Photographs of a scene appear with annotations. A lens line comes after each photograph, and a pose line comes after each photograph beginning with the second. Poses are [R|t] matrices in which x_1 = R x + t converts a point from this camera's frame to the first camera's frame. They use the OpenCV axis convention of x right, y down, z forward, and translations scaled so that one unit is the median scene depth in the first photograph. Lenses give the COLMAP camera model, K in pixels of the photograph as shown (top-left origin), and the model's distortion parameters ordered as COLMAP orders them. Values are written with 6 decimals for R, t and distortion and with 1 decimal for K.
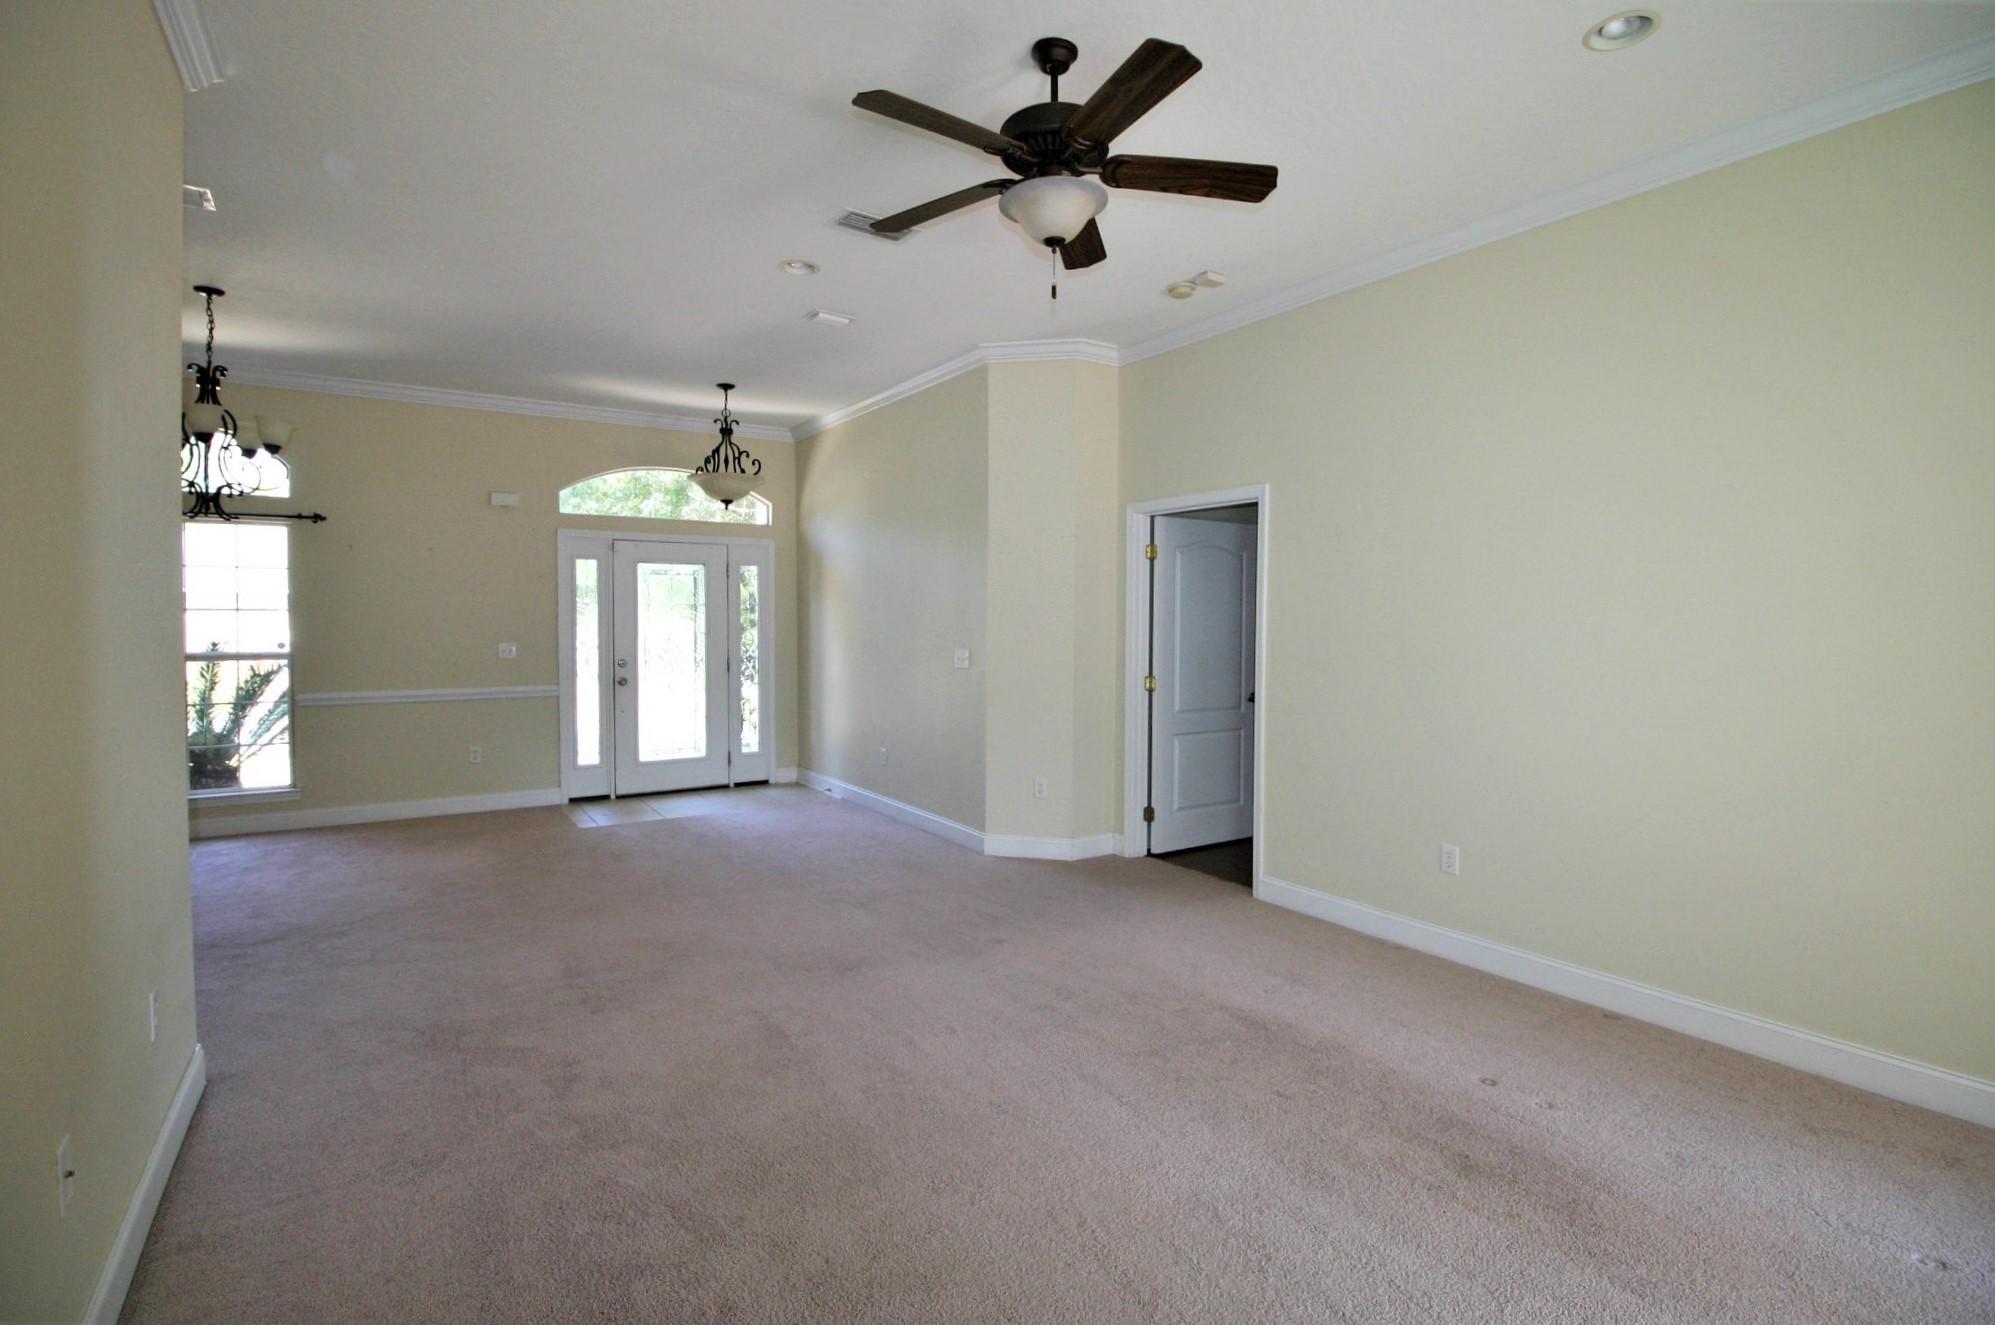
lens RADIAL K [[905.3, 0, 987.7], [0, 905.3, 641.0], [0, 0, 1]] dist [-0.002815, -0.012380]
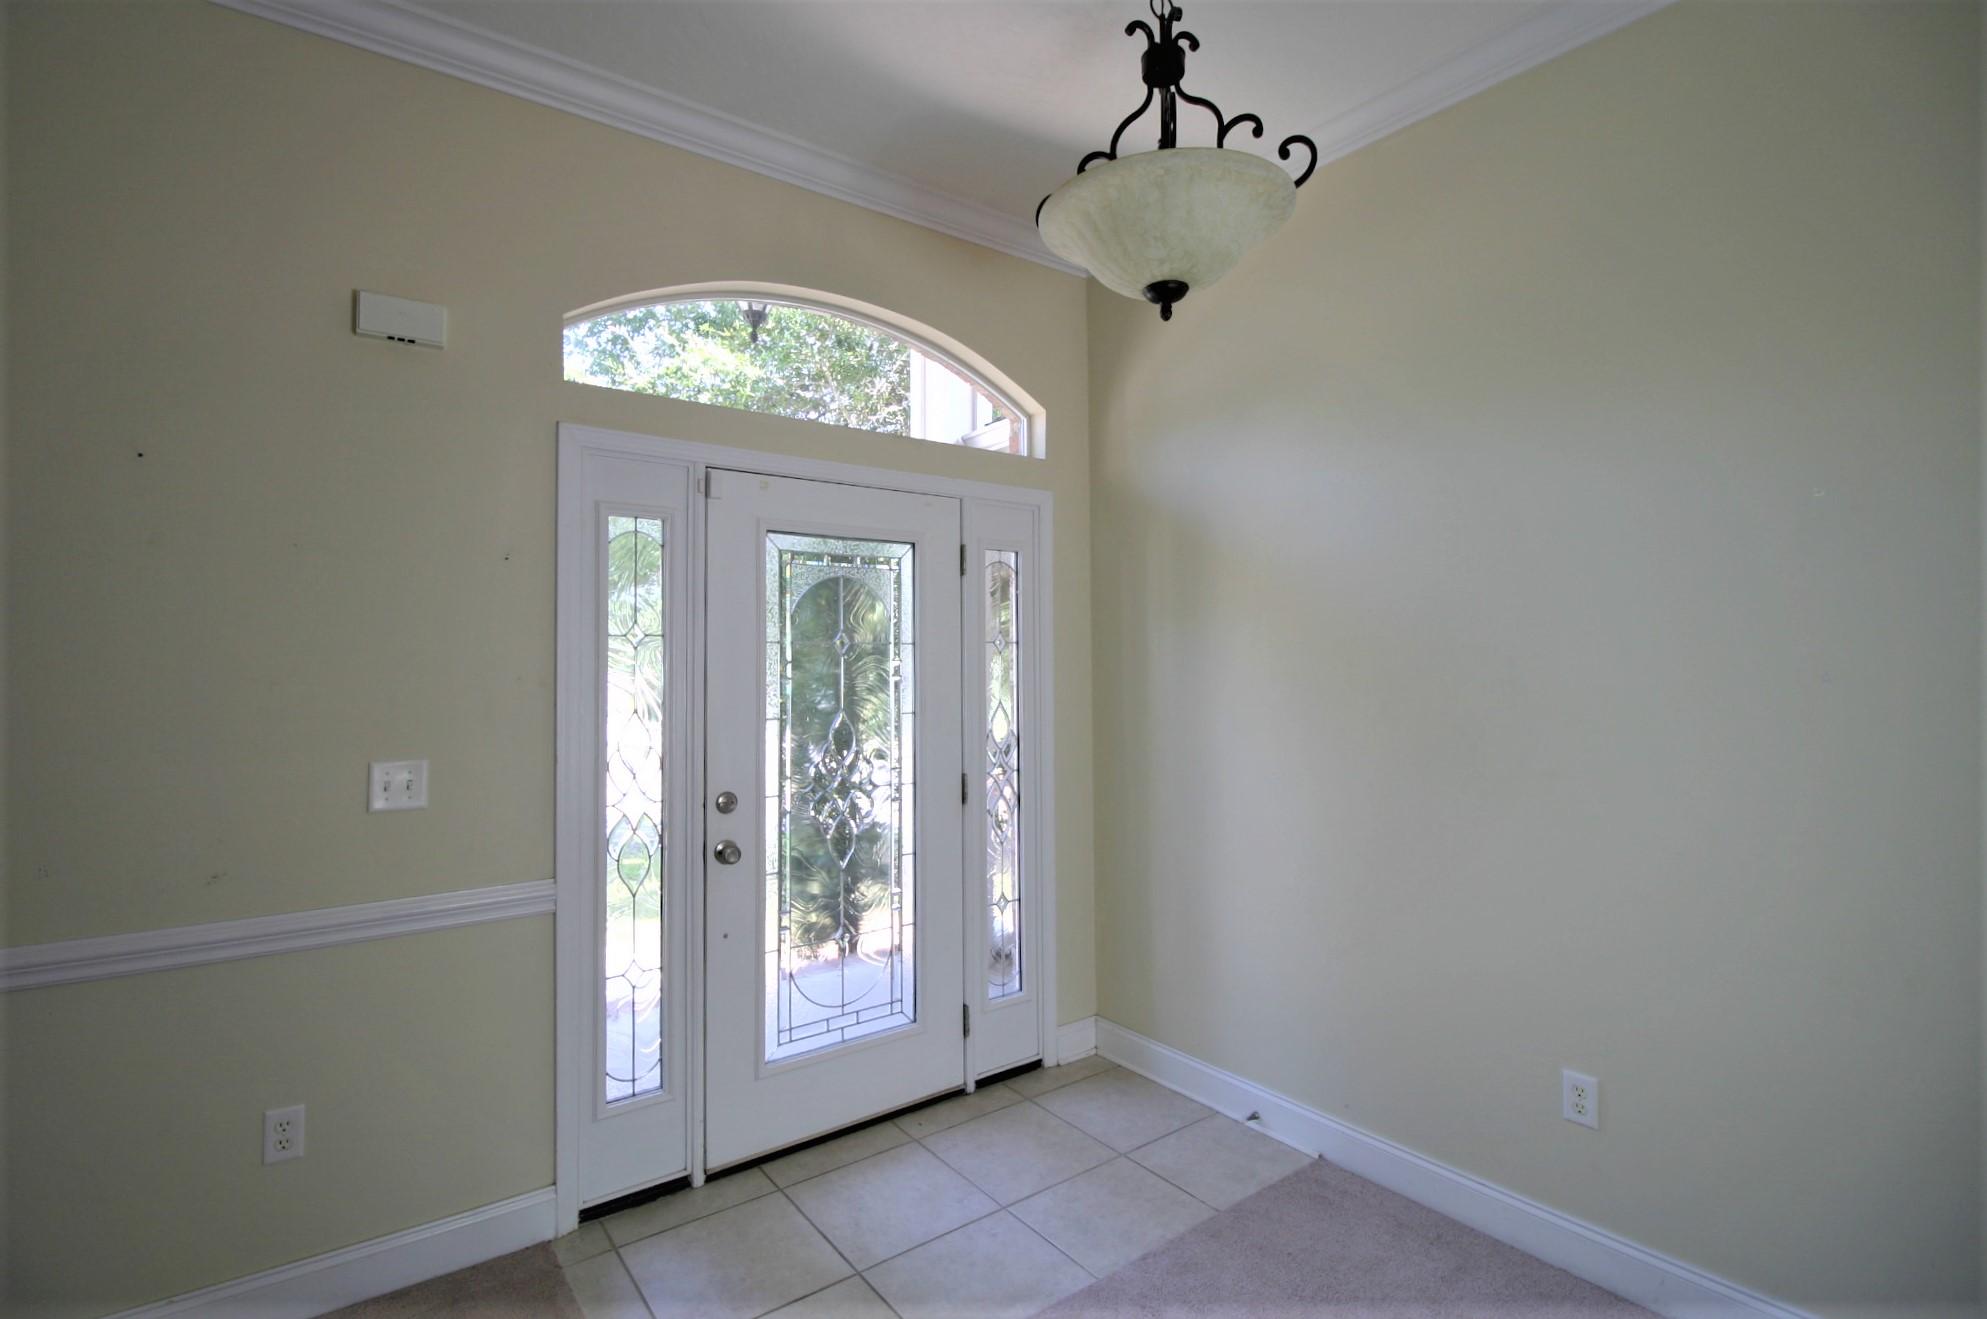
lens RADIAL K [[941.8, 0, 989.1], [0, 941.8, 639.3], [0, 0, 1]] dist [-0.001995, -0.013976]
pose [[0.998275, -0.007491, 0.058238, -0.320831], [0.010618, 0.998508, -0.053565, -0.020149], [-0.057750, 0.054091, 0.996865, 0.613308]]
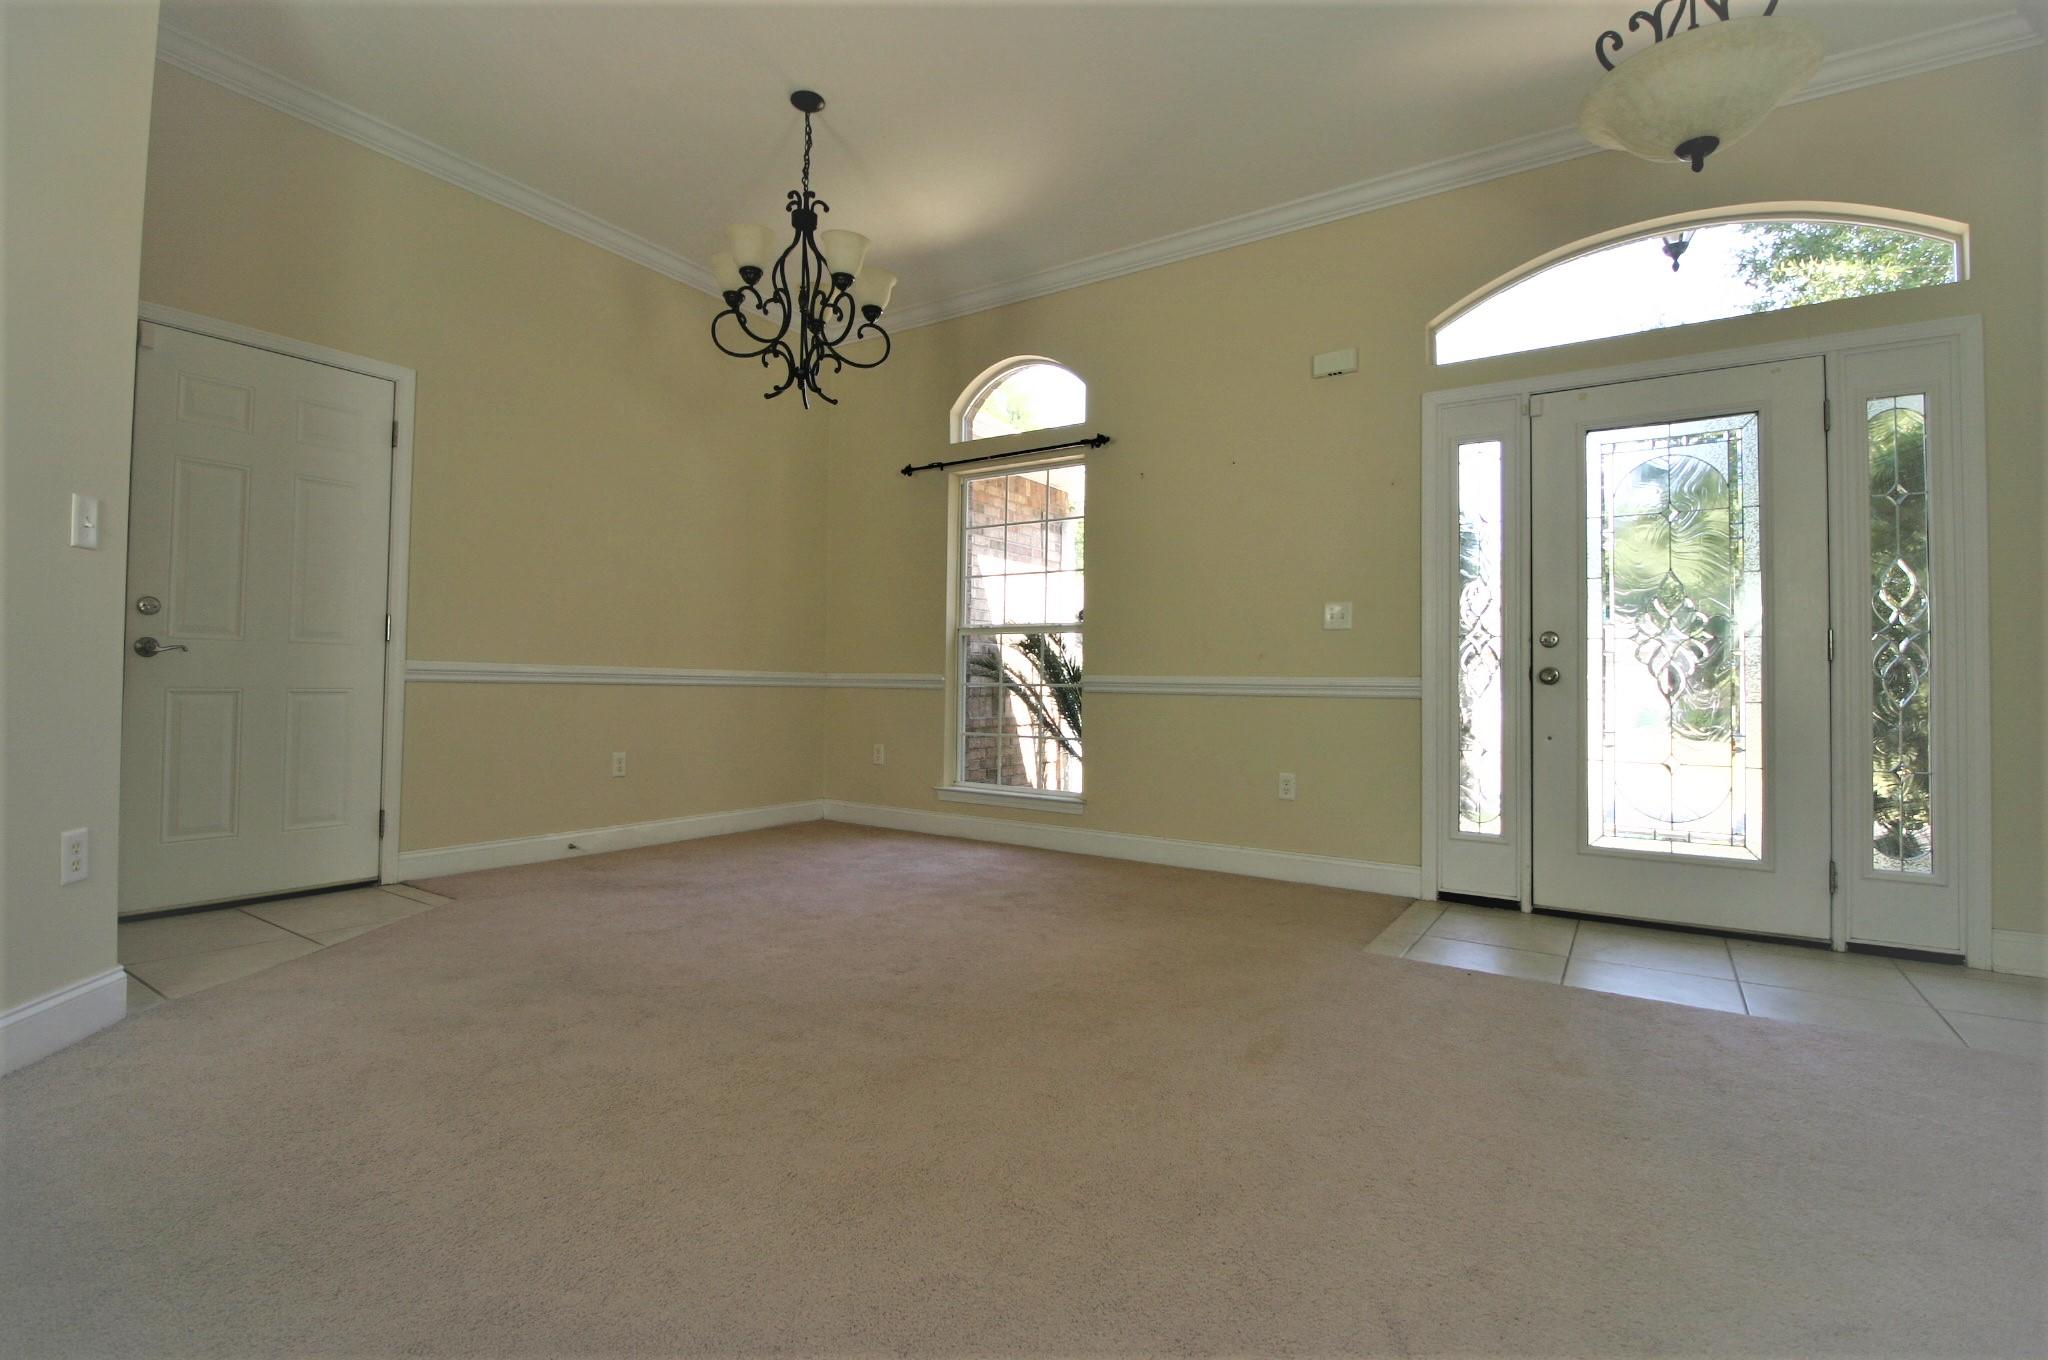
lens RADIAL K [[941.3, 0, 1019.0], [0, 941.3, 668.9], [0, 0, 1]] dist [0.001112, -0.013580]
pose [[0.379672, -0.014560, -0.925007, -0.039463], [-0.033914, 0.998985, -0.029644, 0.065818], [0.924499, 0.042625, 0.378793, 0.541023]]
